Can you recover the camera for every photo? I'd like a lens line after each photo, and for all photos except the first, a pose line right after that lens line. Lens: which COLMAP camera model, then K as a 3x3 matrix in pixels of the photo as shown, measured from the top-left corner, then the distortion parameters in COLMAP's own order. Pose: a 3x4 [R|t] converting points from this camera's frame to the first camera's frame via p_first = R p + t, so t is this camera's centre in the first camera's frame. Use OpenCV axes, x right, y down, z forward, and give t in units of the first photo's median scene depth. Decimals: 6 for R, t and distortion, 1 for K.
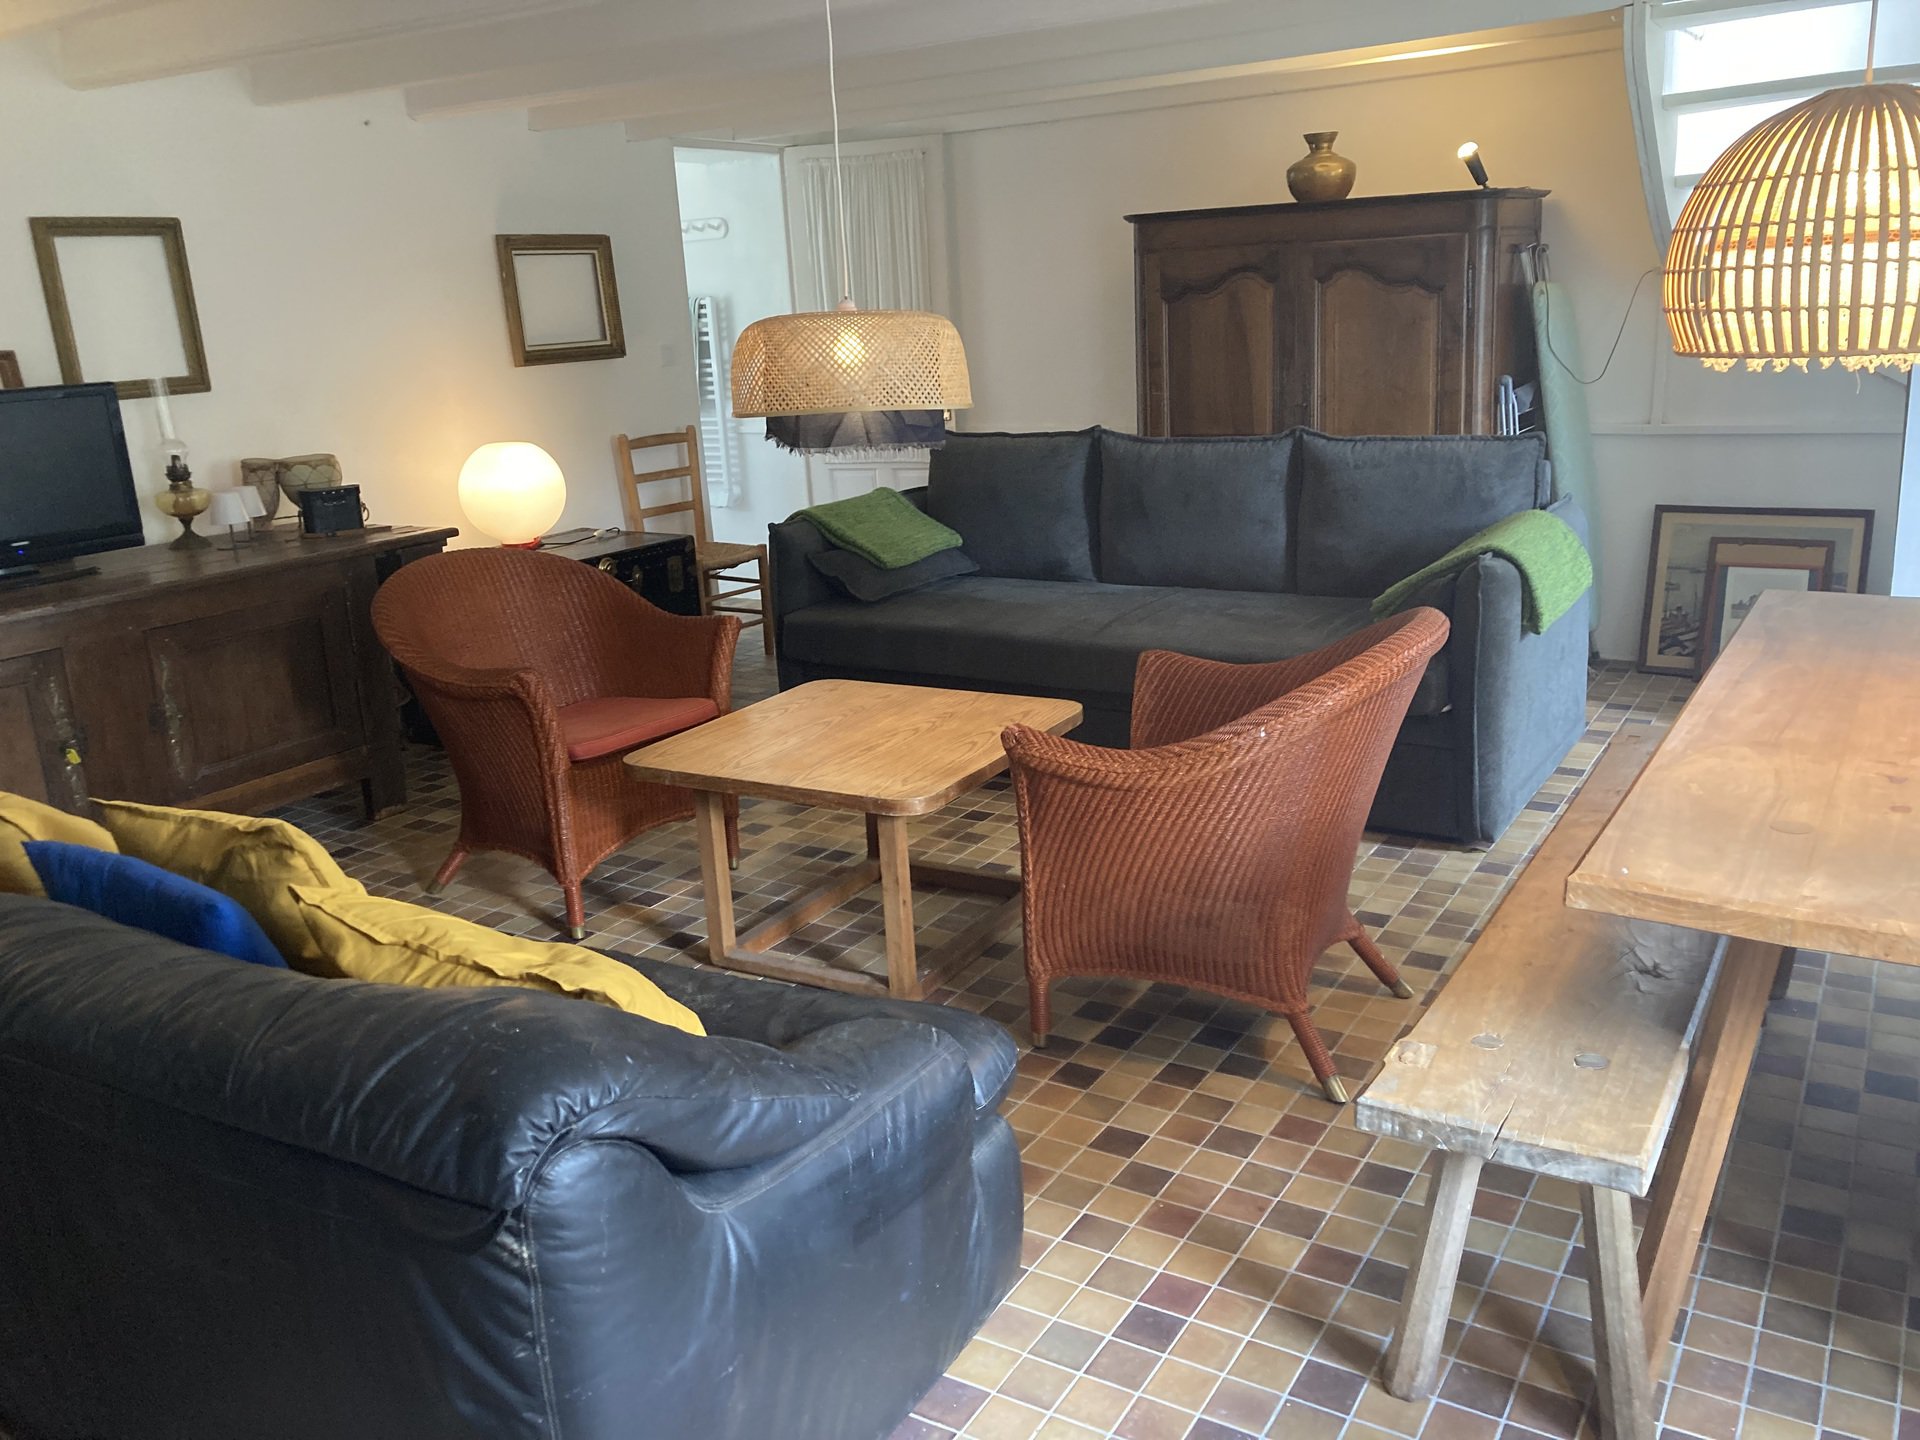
lens RADIAL K [[1546.1, 0, 972.6], [0, 1546.1, 713.2], [0, 0, 1]] dist [0.020313, -0.025547]
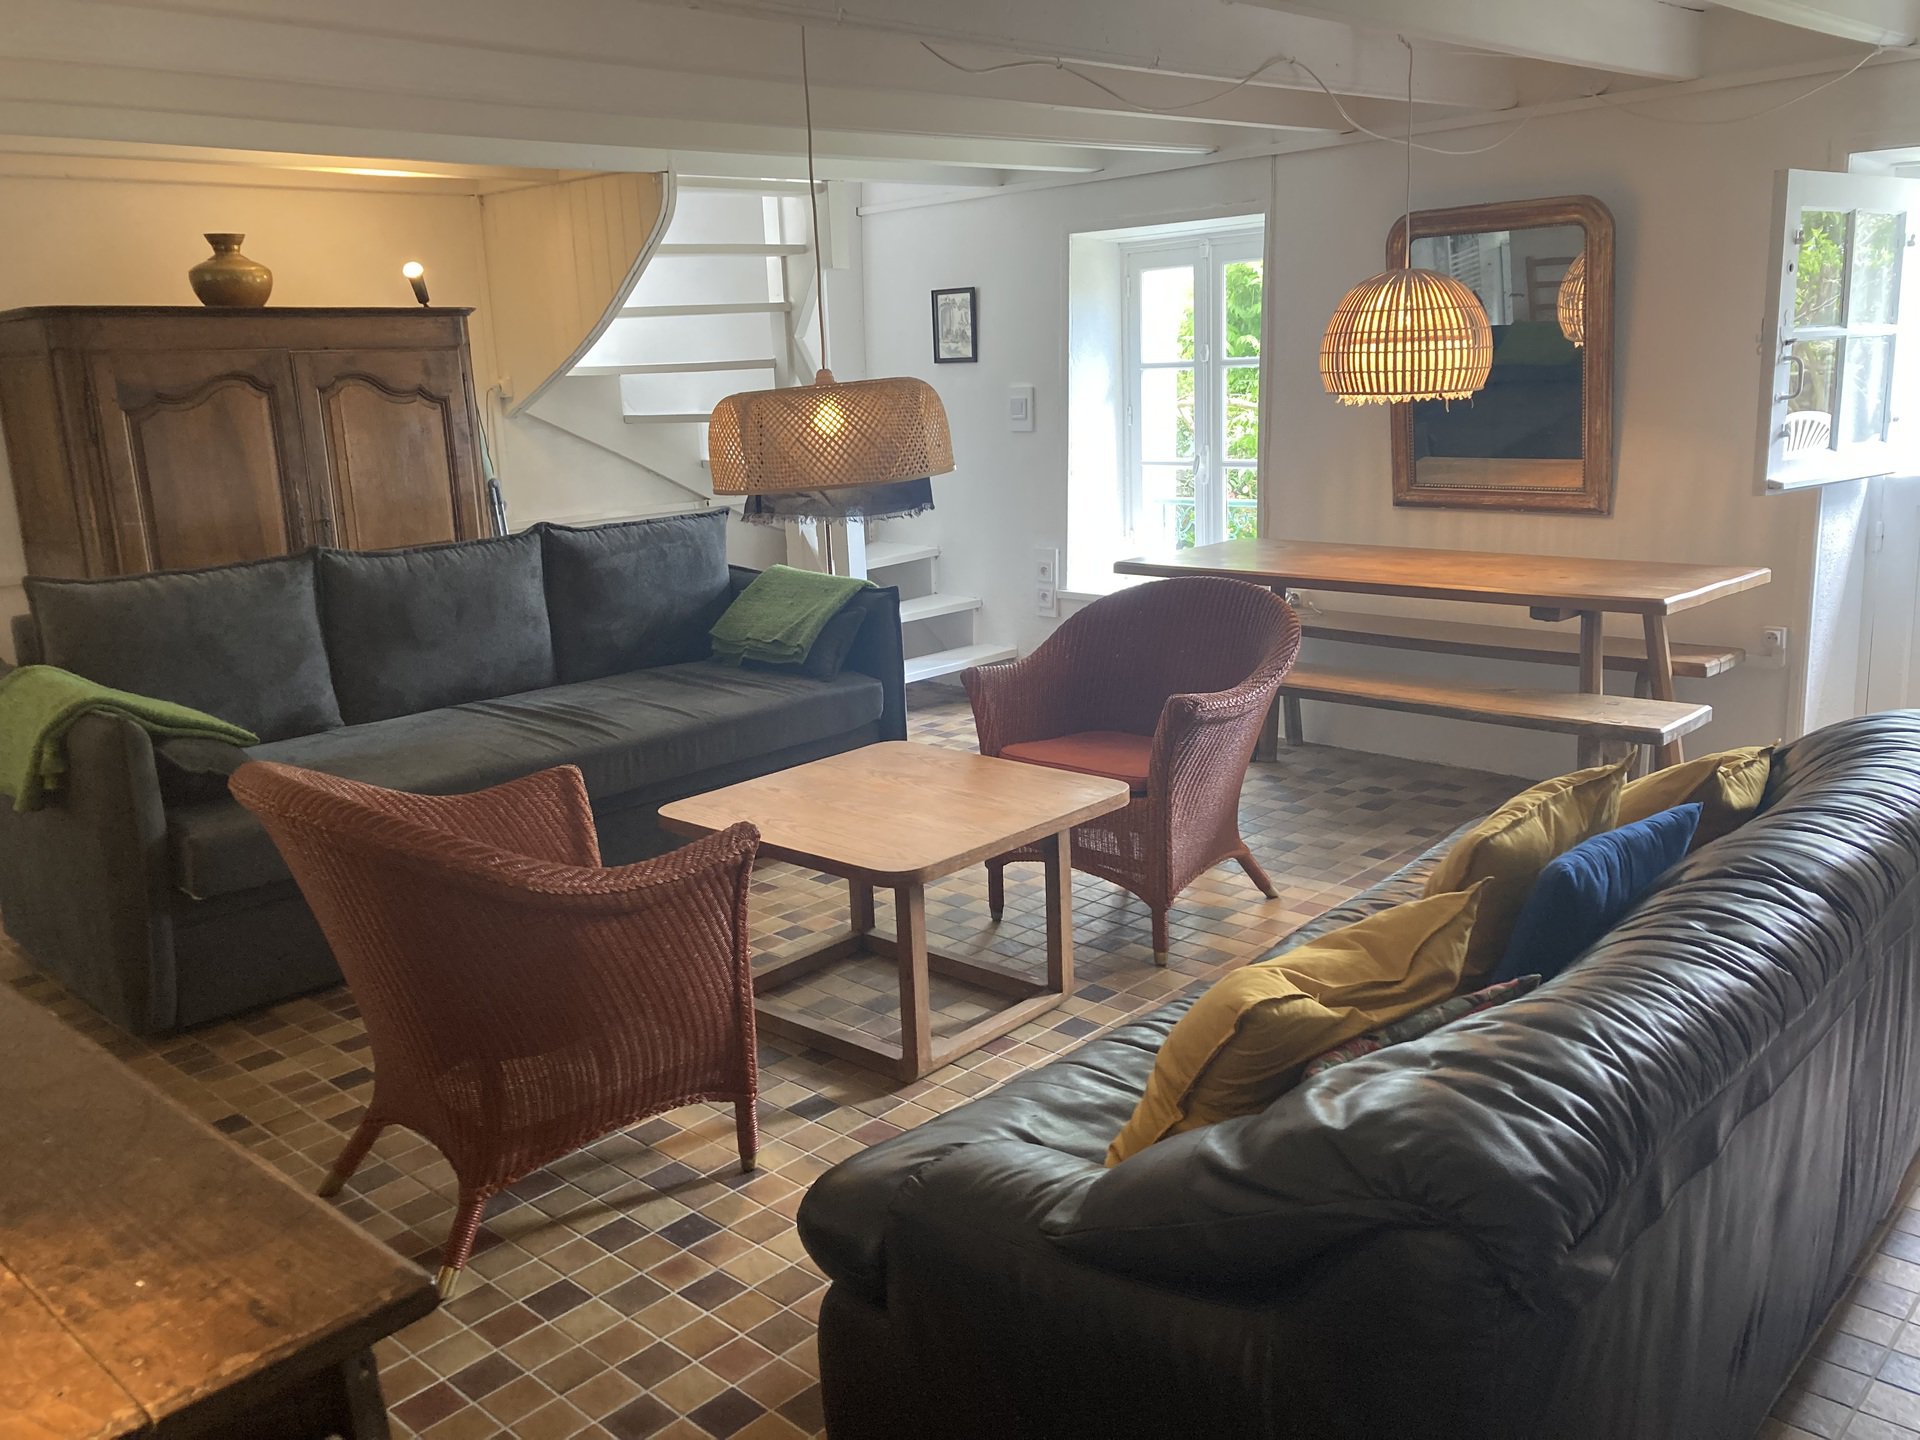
lens RADIAL K [[1546.1, 0, 973.4], [0, 1546.1, 723.3], [0, 0, 1]] dist [0.020313, -0.025547]
pose [[0.165720, -0.183524, 0.968946, -0.696447], [0.285529, 0.949377, 0.130984, -0.099934], [-0.943933, 0.254955, 0.209732, 0.496485]]
